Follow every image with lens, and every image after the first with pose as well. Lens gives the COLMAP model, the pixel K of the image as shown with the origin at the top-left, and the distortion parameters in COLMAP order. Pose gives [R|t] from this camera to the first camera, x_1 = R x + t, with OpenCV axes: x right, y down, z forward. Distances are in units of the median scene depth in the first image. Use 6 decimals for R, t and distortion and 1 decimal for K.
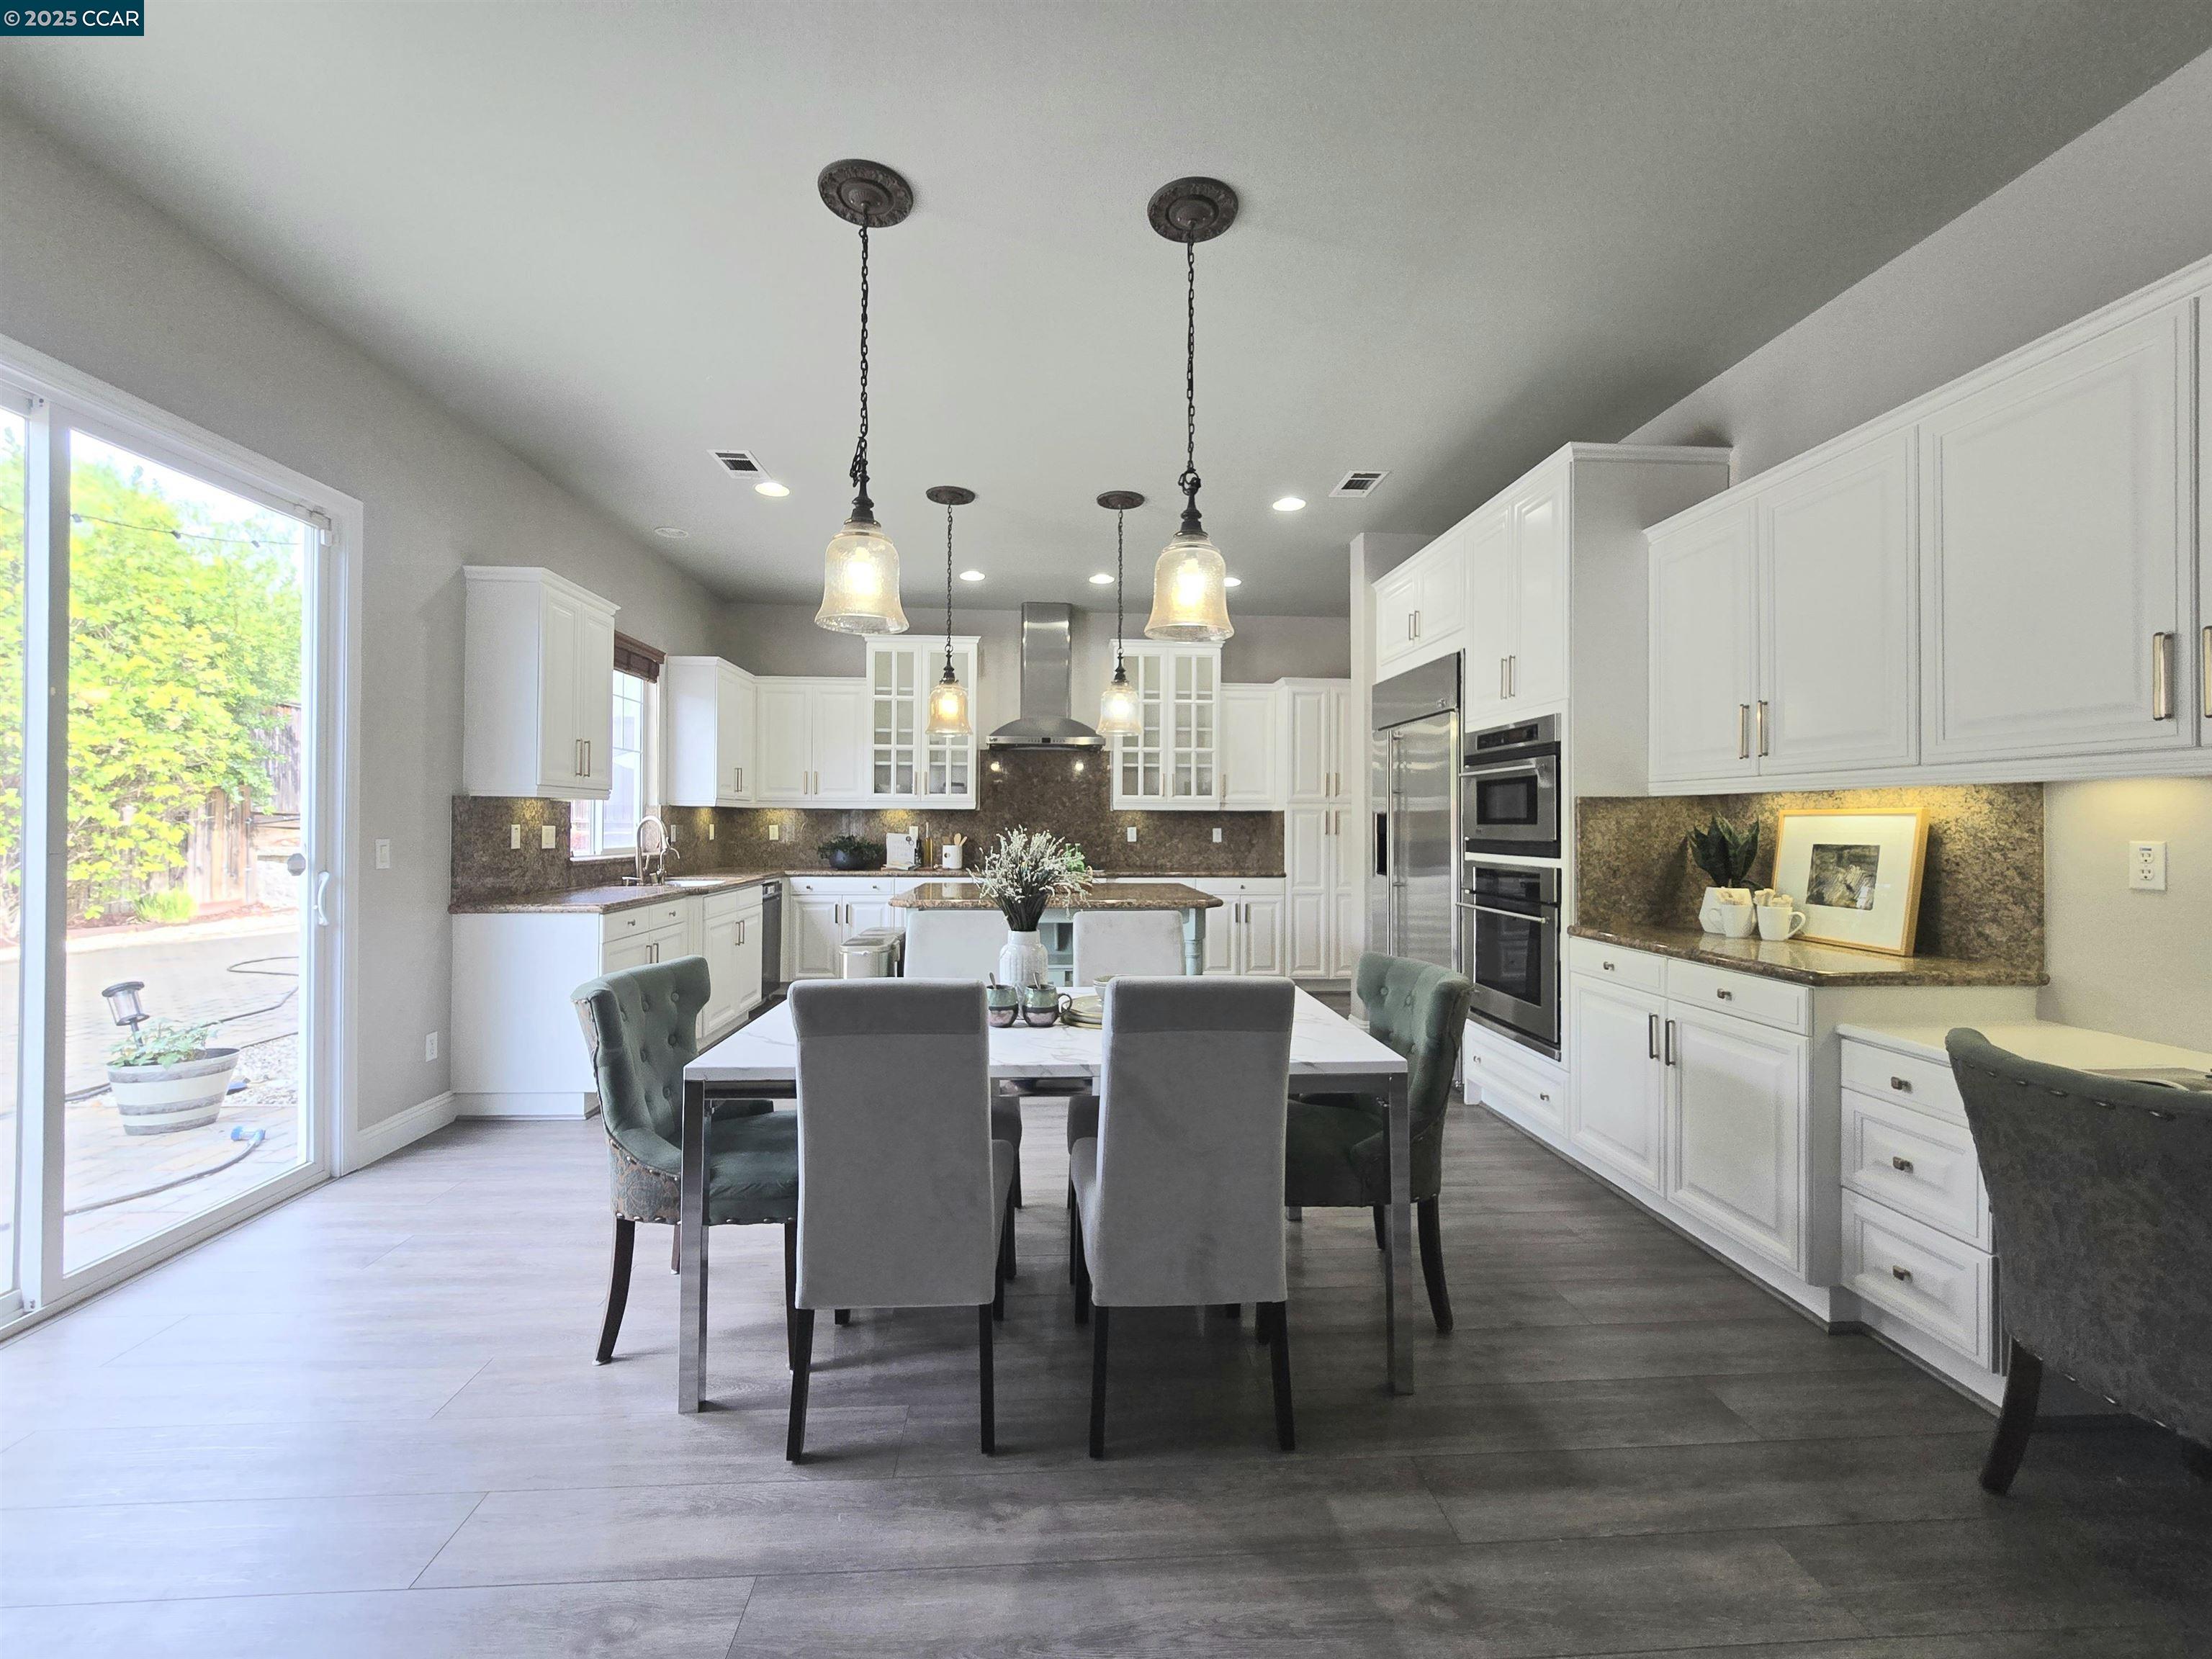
lens RADIAL K [[907.1, 0, 1100.2], [0, 907.1, 821.7], [0, 0, 1]] dist [-0.001064, -0.000224]
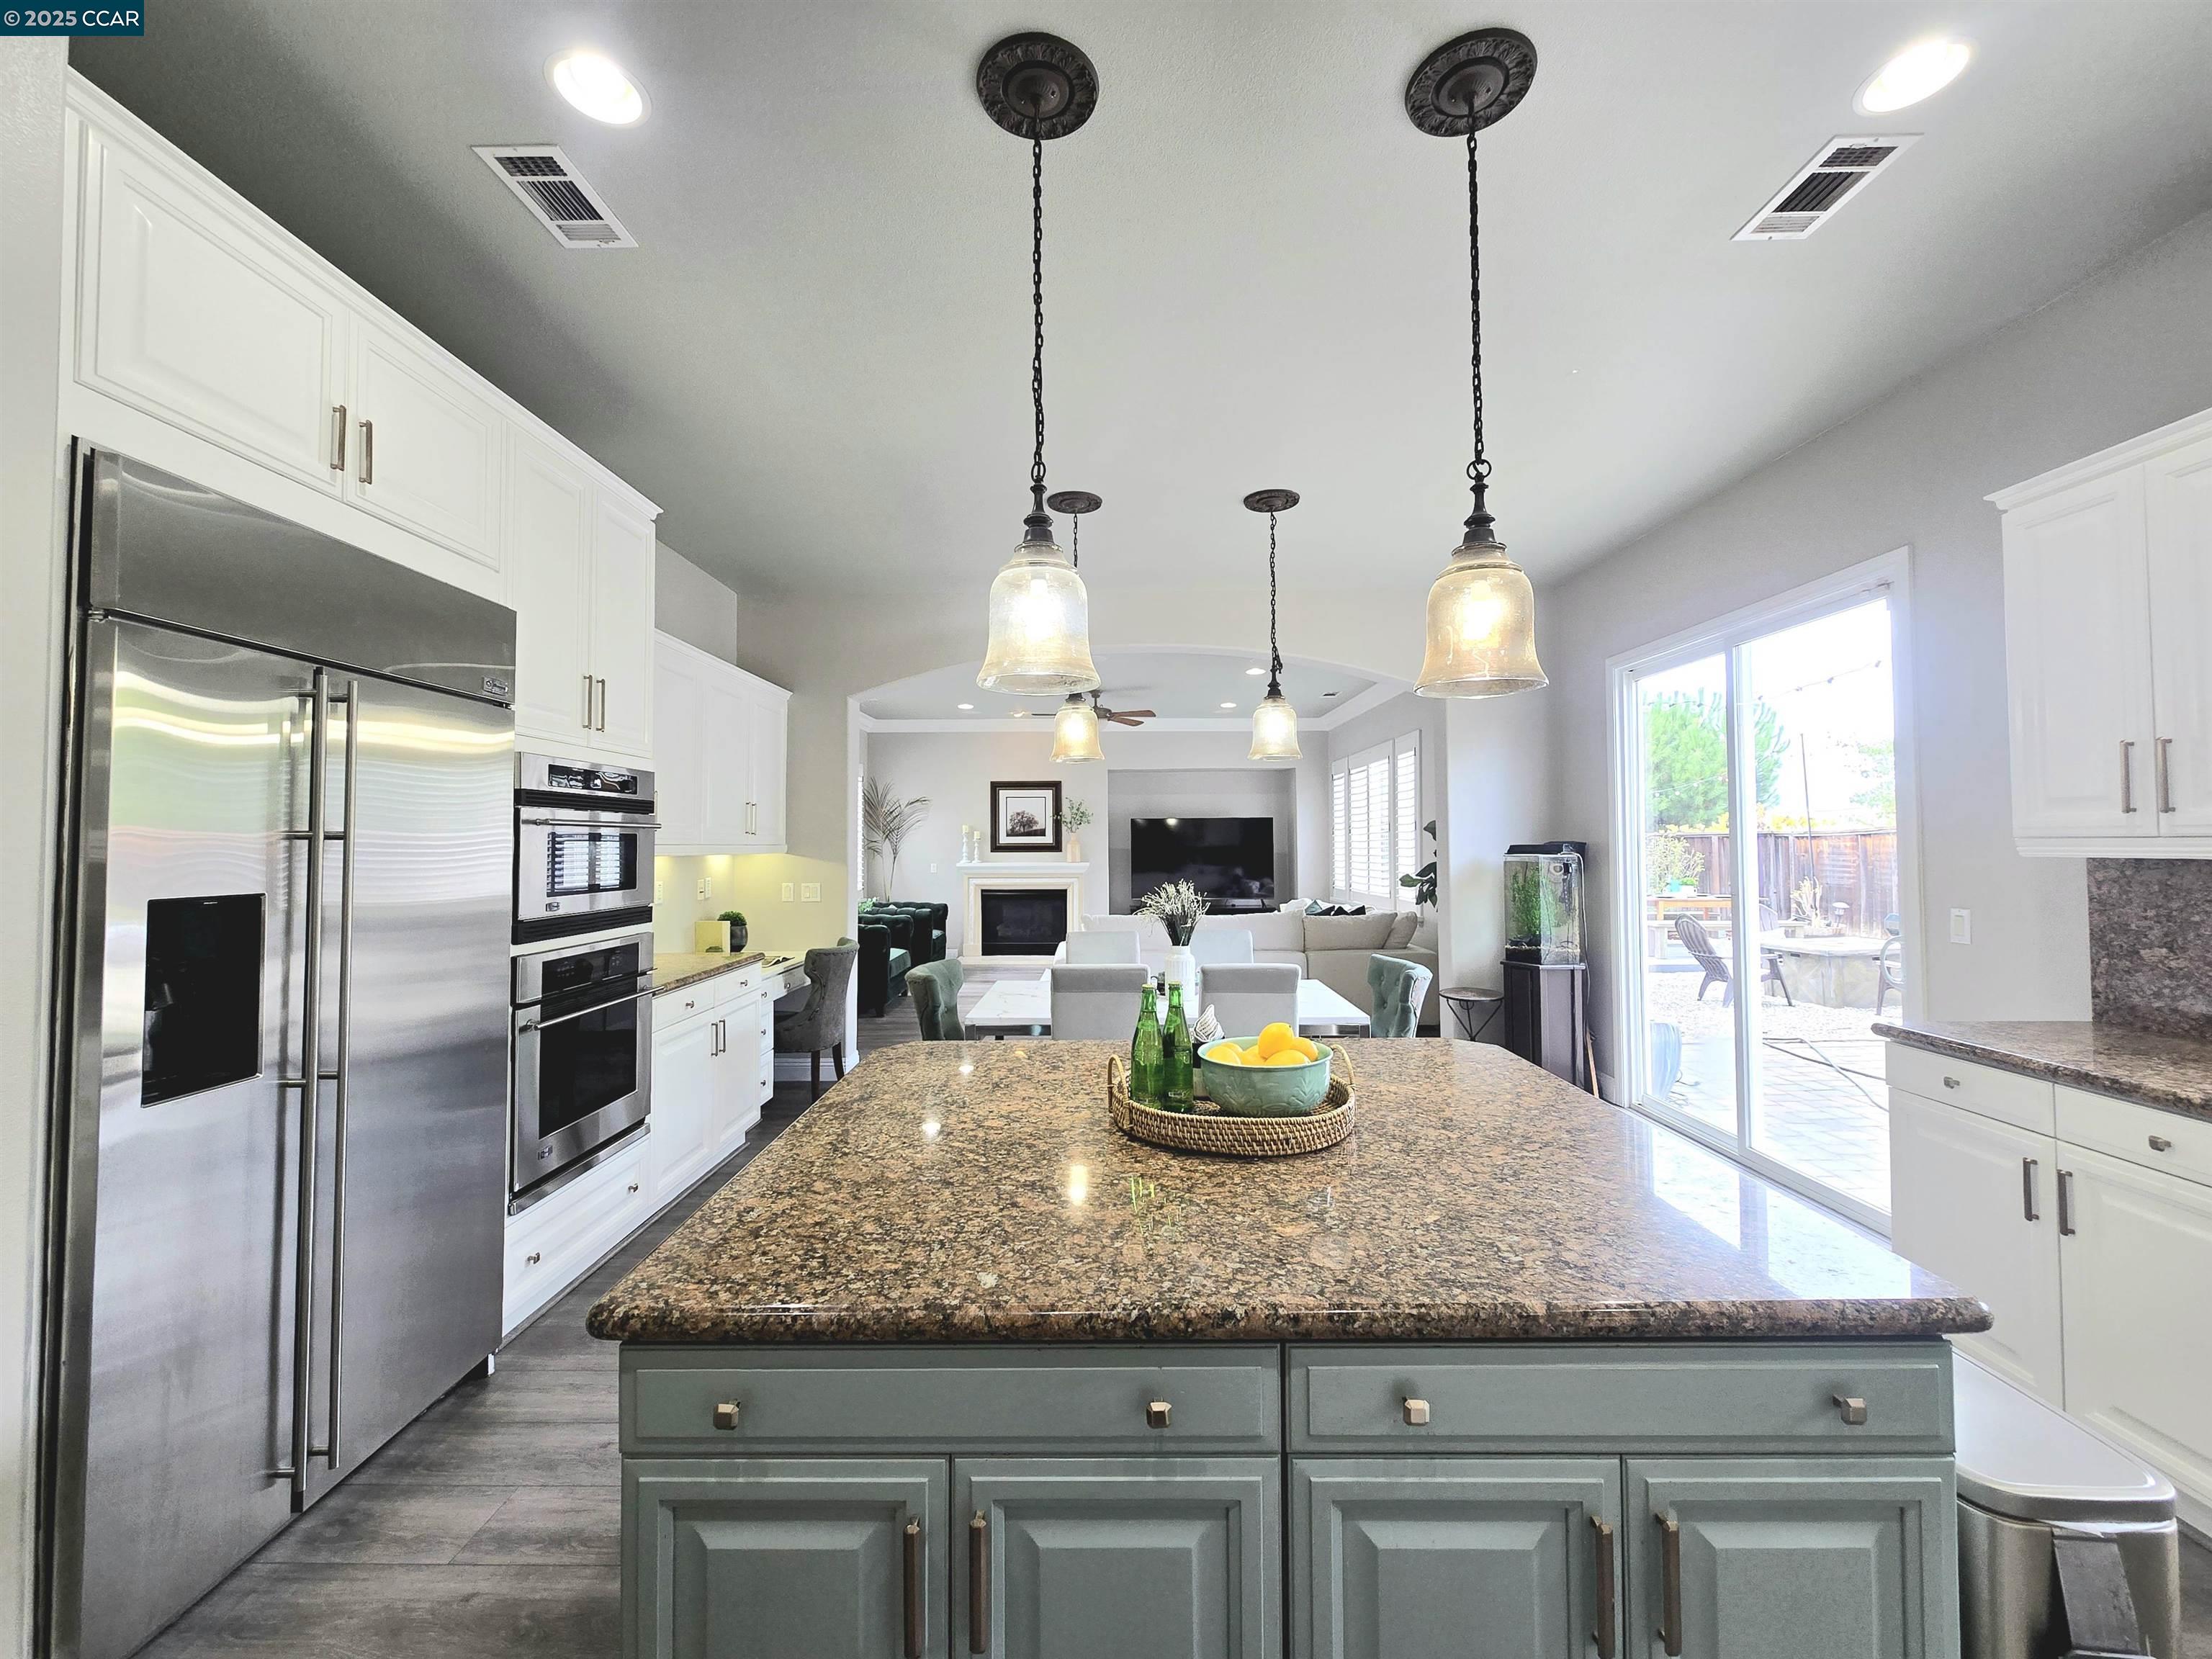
lens RADIAL K [[907.1, 0, 1095.1], [0, 907.1, 818.4], [0, 0, 1]] dist [-0.001064, -0.000224]
pose [[-0.997115, 0.003273, 0.075832, -0.020151], [0.000980, 0.999541, -0.030266, -0.020203], [-0.075896, -0.030105, -0.996661, 0.957152]]
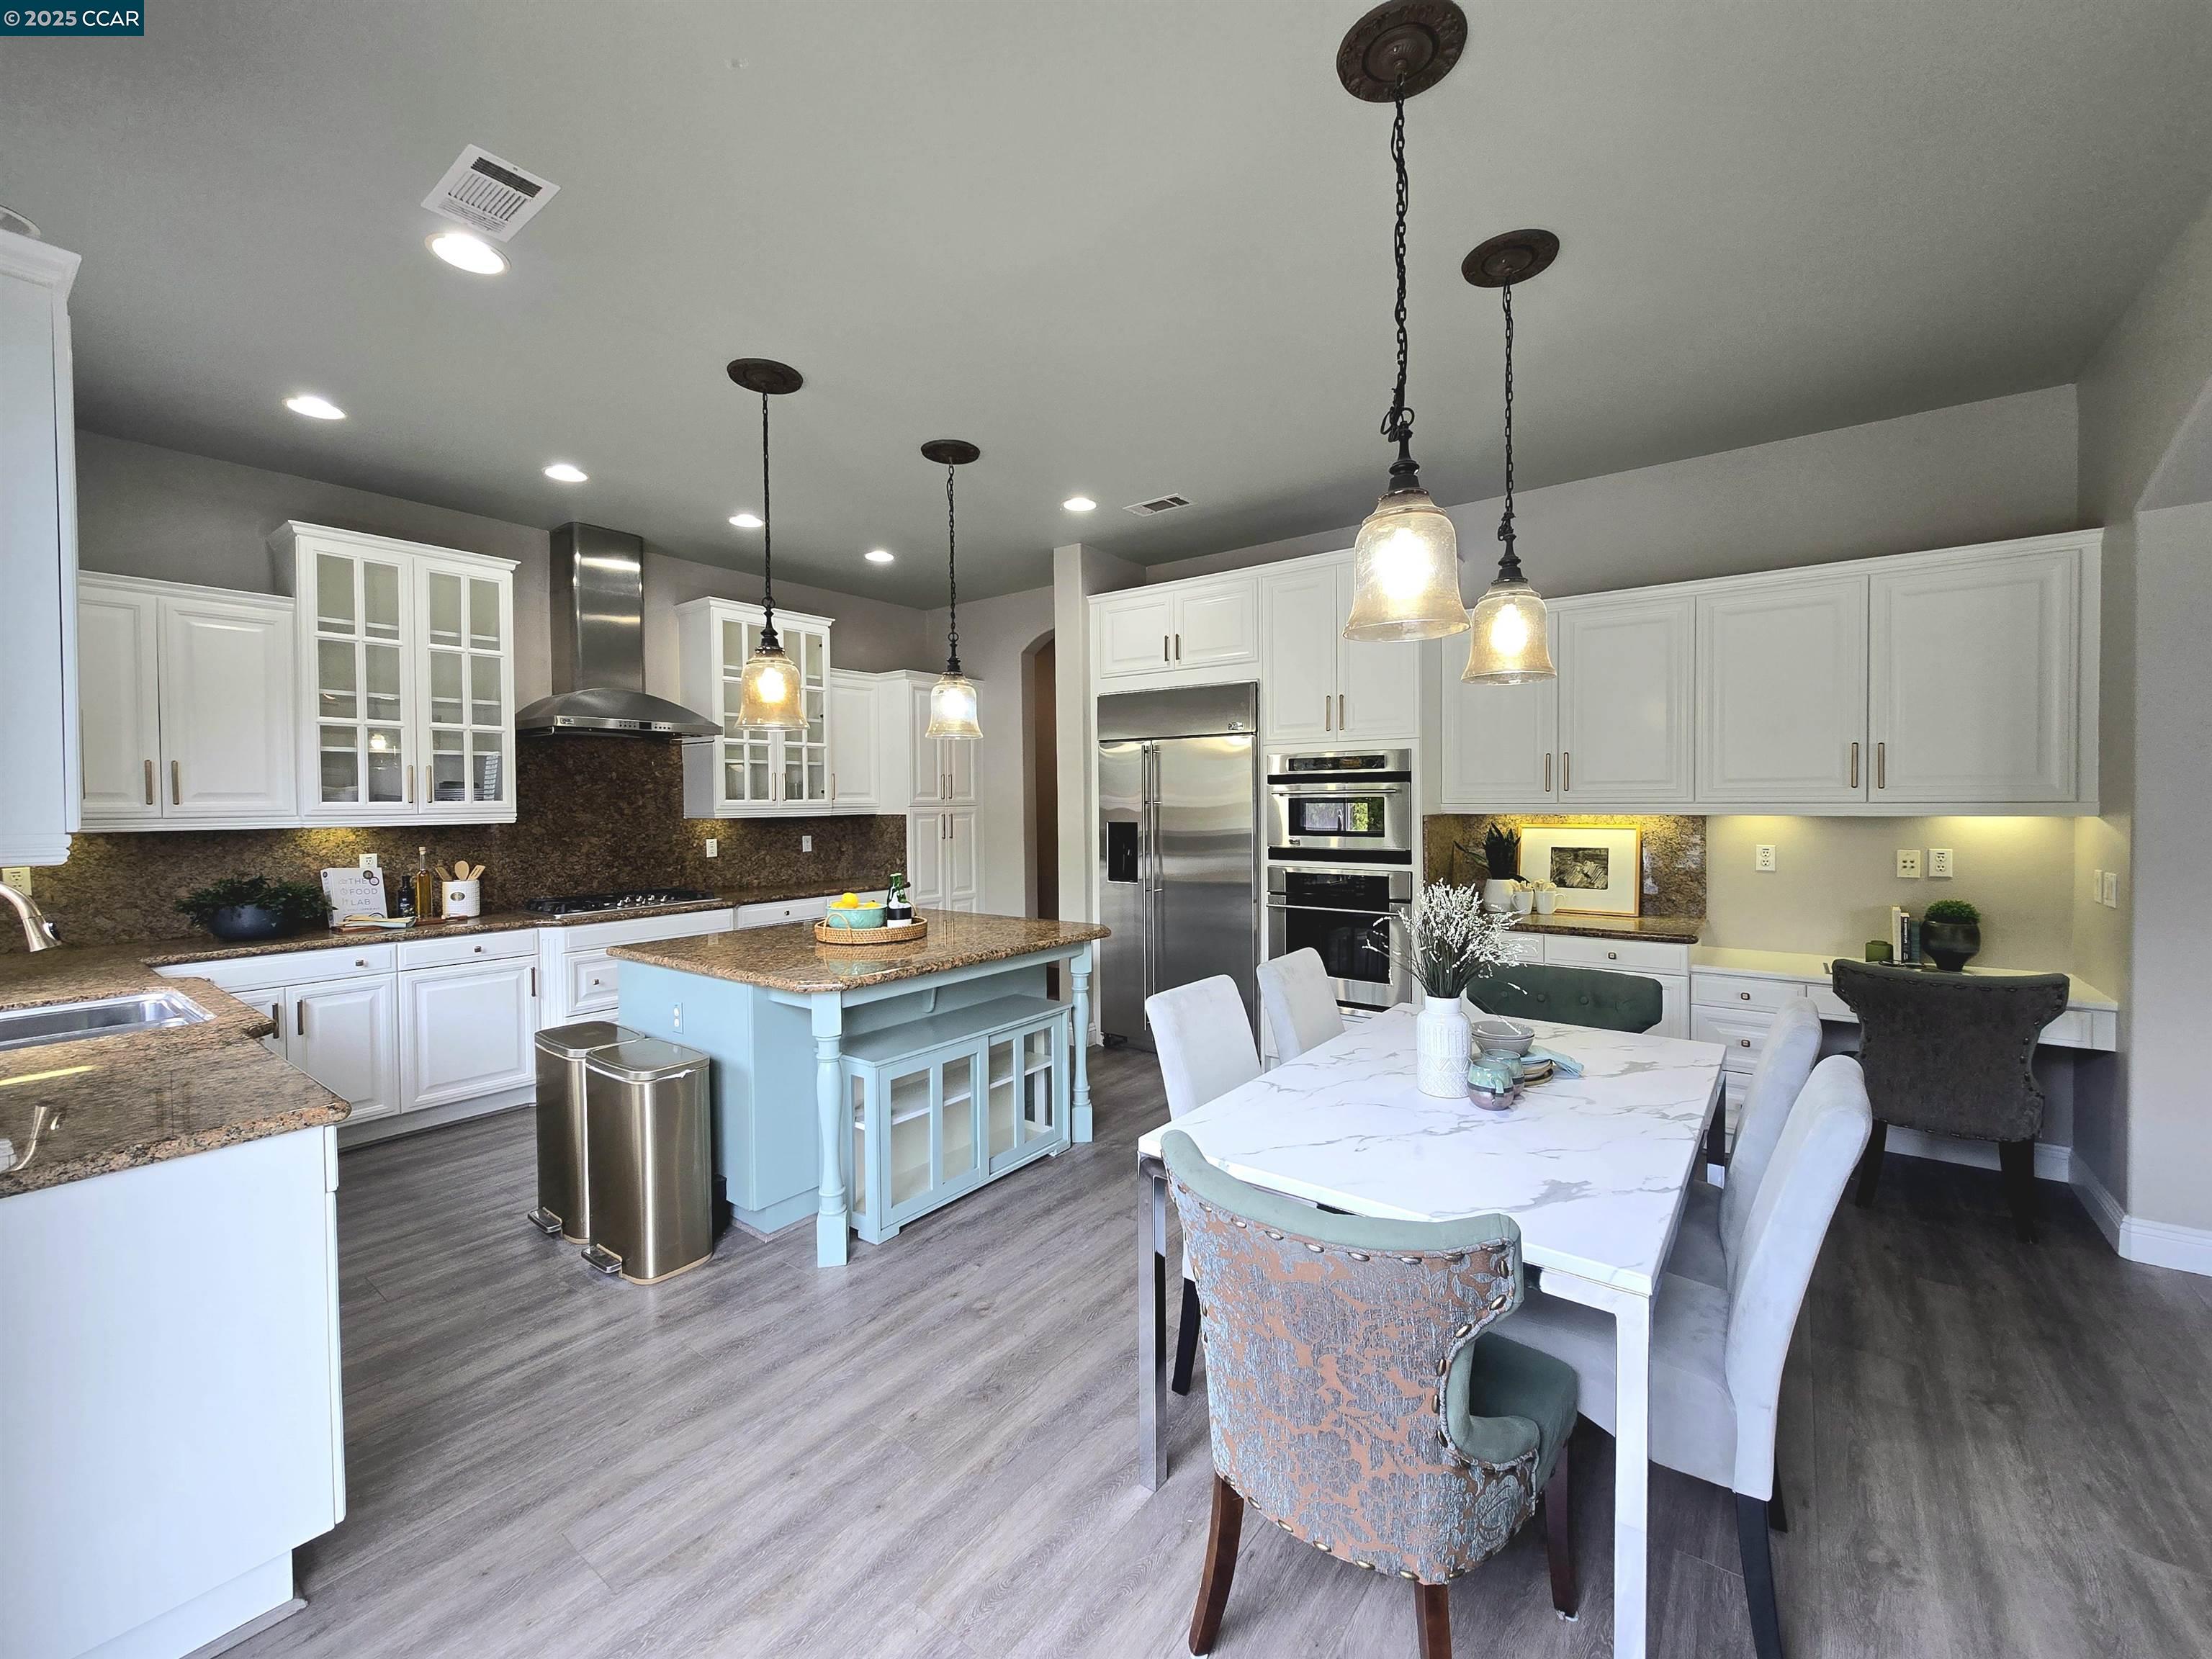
lens RADIAL K [[907.1, 0, 1102.4], [0, 907.1, 816.9], [0, 0, 1]] dist [-0.001064, -0.000224]
pose [[0.655441, -0.024642, 0.754844, -0.358725], [0.010722, 0.999670, 0.023325, -0.029584], [-0.755170, -0.007195, 0.655489, 0.247308]]
